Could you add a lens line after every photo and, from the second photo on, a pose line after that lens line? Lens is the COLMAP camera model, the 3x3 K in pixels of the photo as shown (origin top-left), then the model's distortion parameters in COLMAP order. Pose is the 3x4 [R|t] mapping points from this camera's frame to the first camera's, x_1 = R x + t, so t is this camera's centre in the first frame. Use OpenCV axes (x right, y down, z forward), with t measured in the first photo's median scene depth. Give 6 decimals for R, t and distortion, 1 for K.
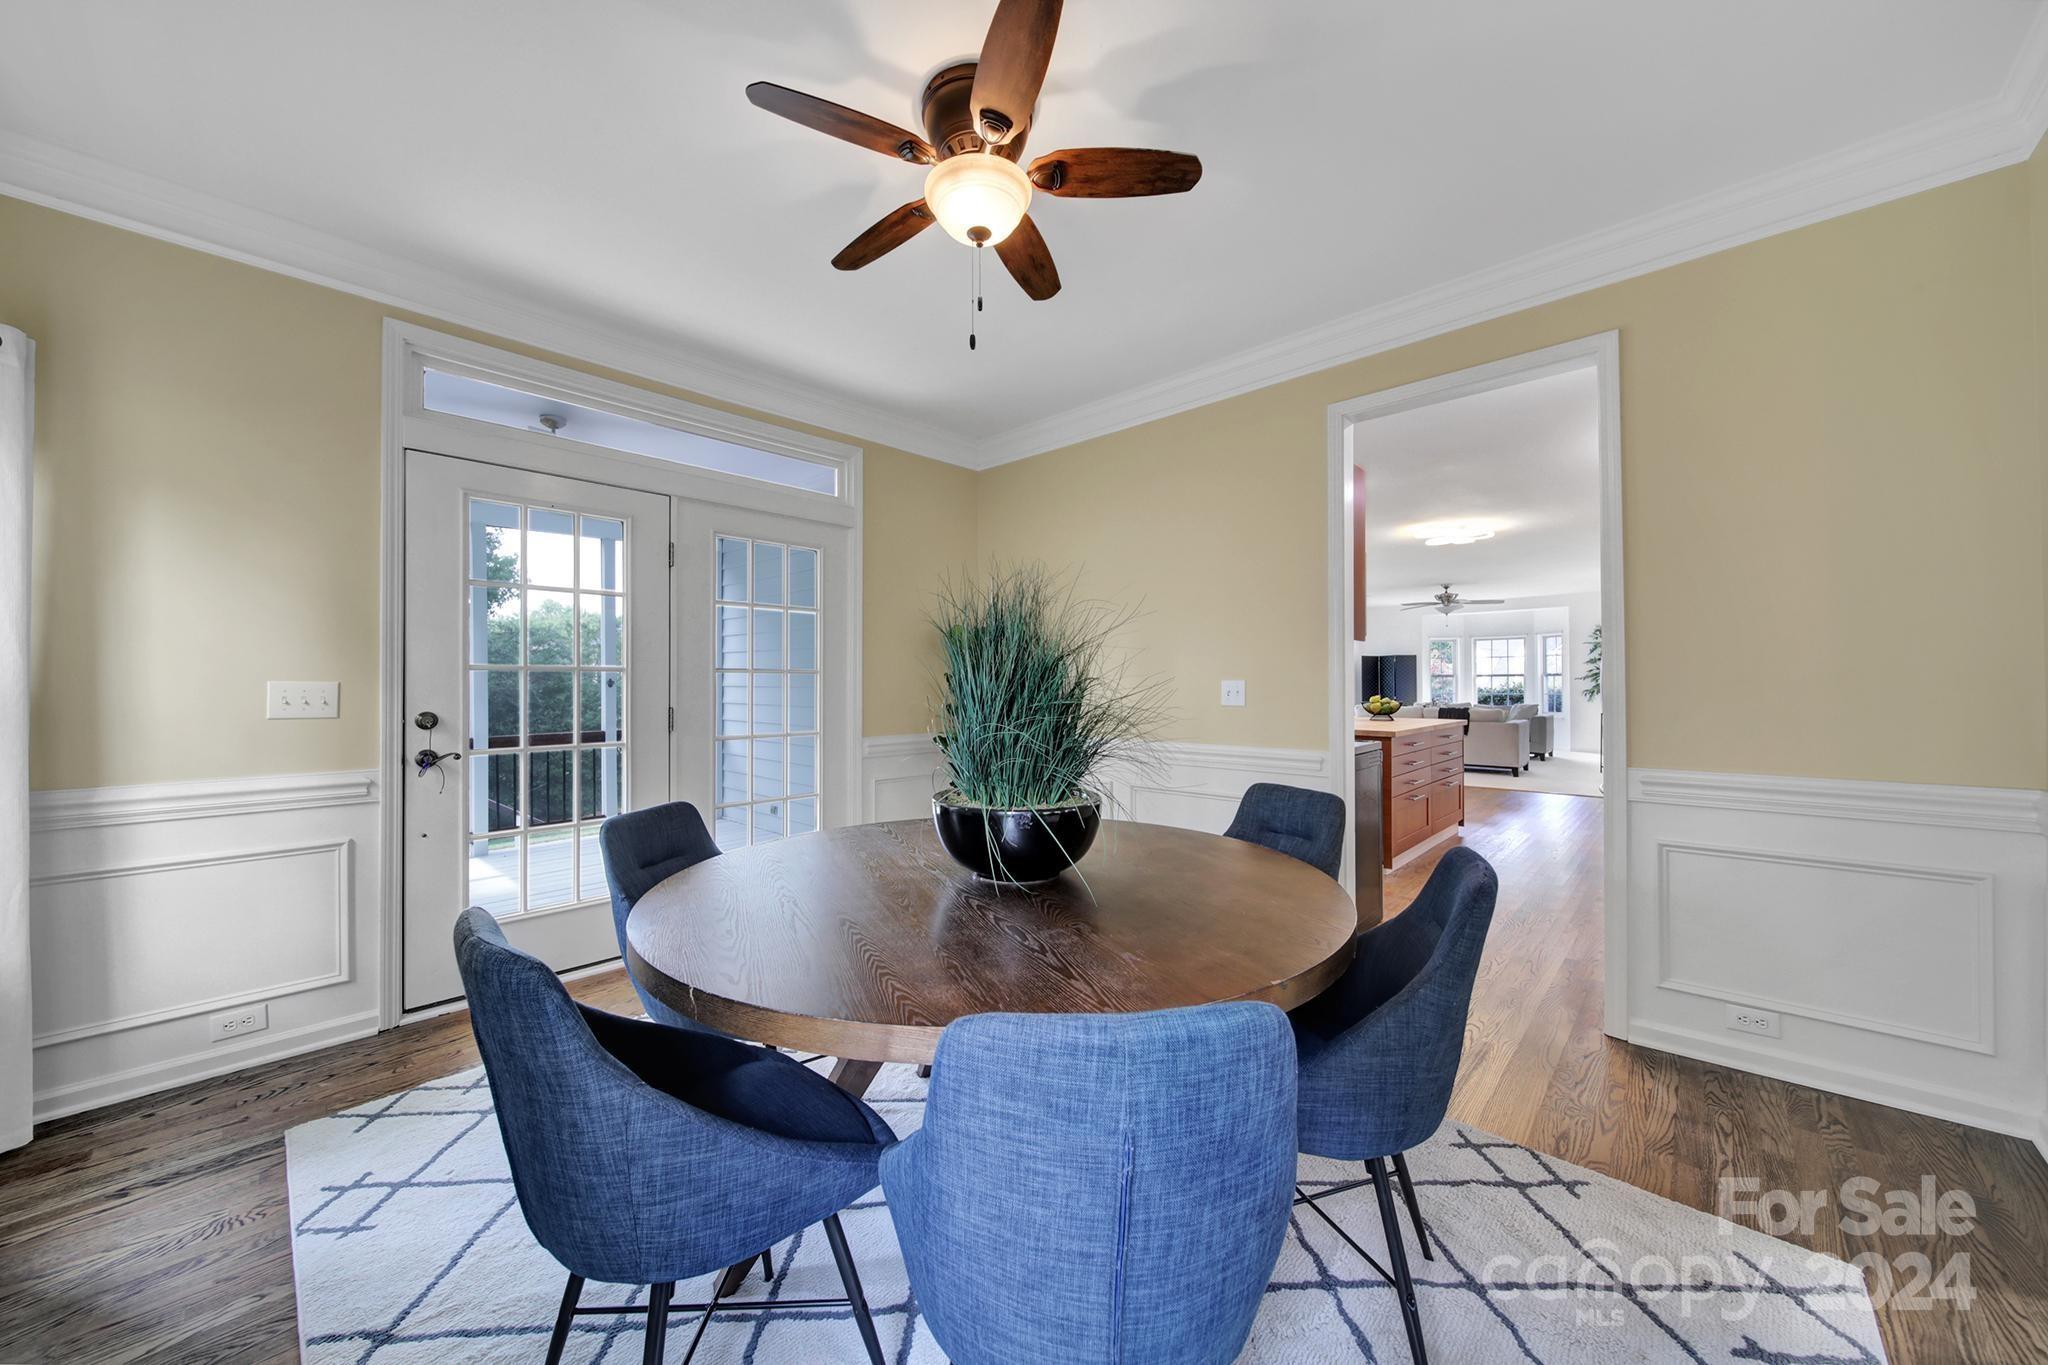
lens RADIAL K [[719.5, 0, 1033.5], [0, 719.5, 681.8], [0, 0, 1]] dist [-0.001179, -0.001423]
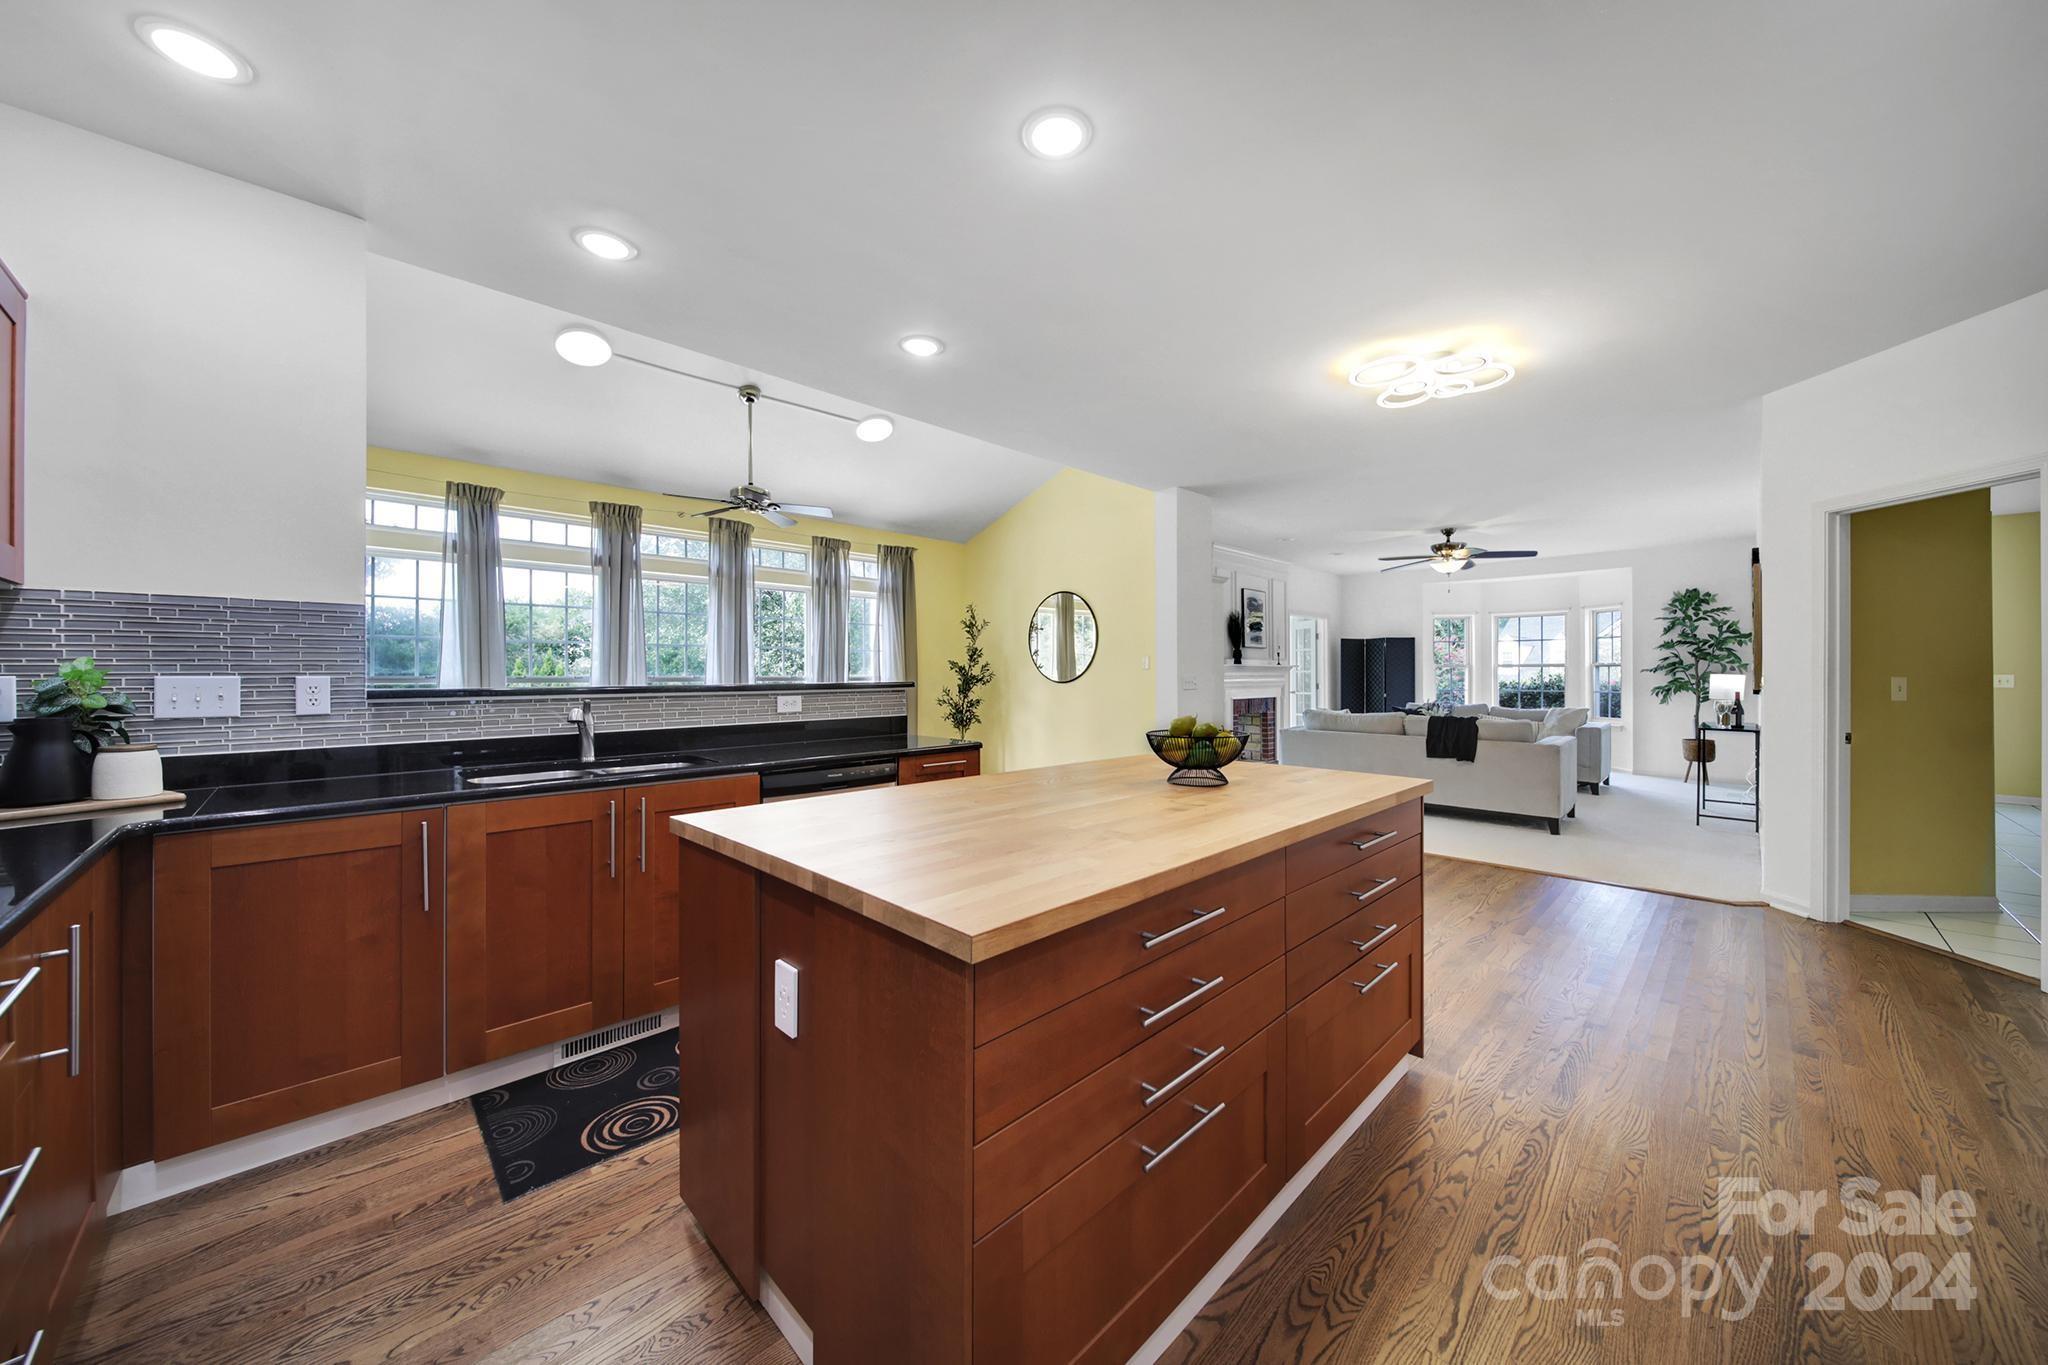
lens RADIAL K [[719.5, 0, 1029.2], [0, 719.5, 670.8], [0, 0, 1]] dist [-0.001179, -0.001423]
pose [[0.999339, 0.001866, -0.036315, 0.200198], [-0.001654, 0.999981, 0.005863, -0.007516], [0.036326, -0.005799, 0.999323, 0.303543]]
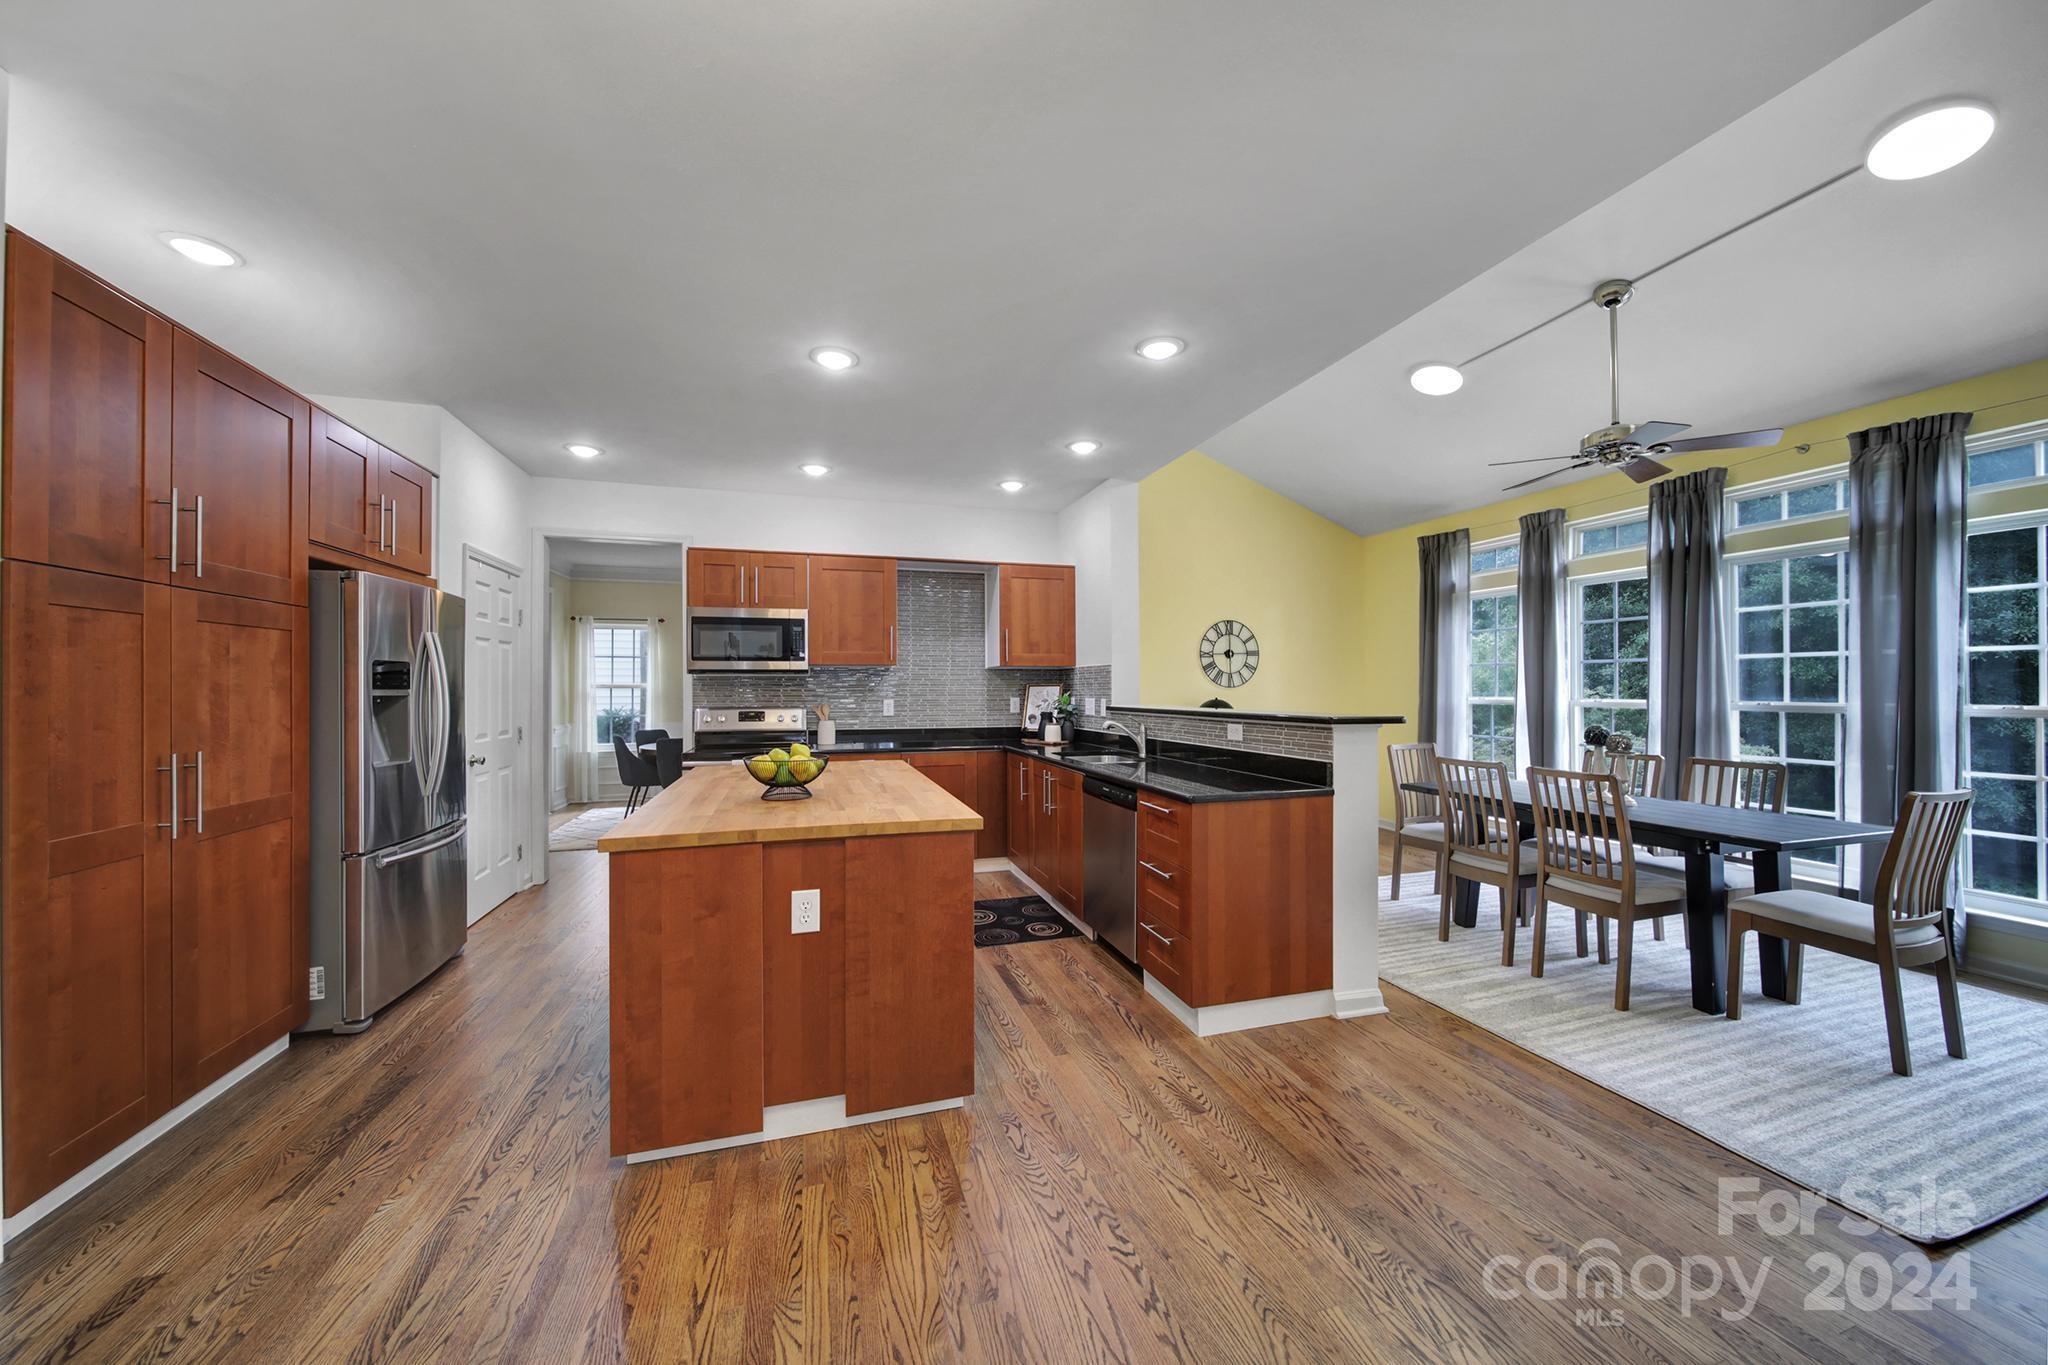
lens RADIAL K [[719.5, 0, 1022.1], [0, 719.5, 684.9], [0, 0, 1]] dist [-0.001179, -0.001423]
pose [[-0.498934, -0.000329, -0.866640, 0.395223], [0.012662, 0.999890, -0.007669, -0.010495], [0.866548, -0.014799, -0.498875, 0.665718]]
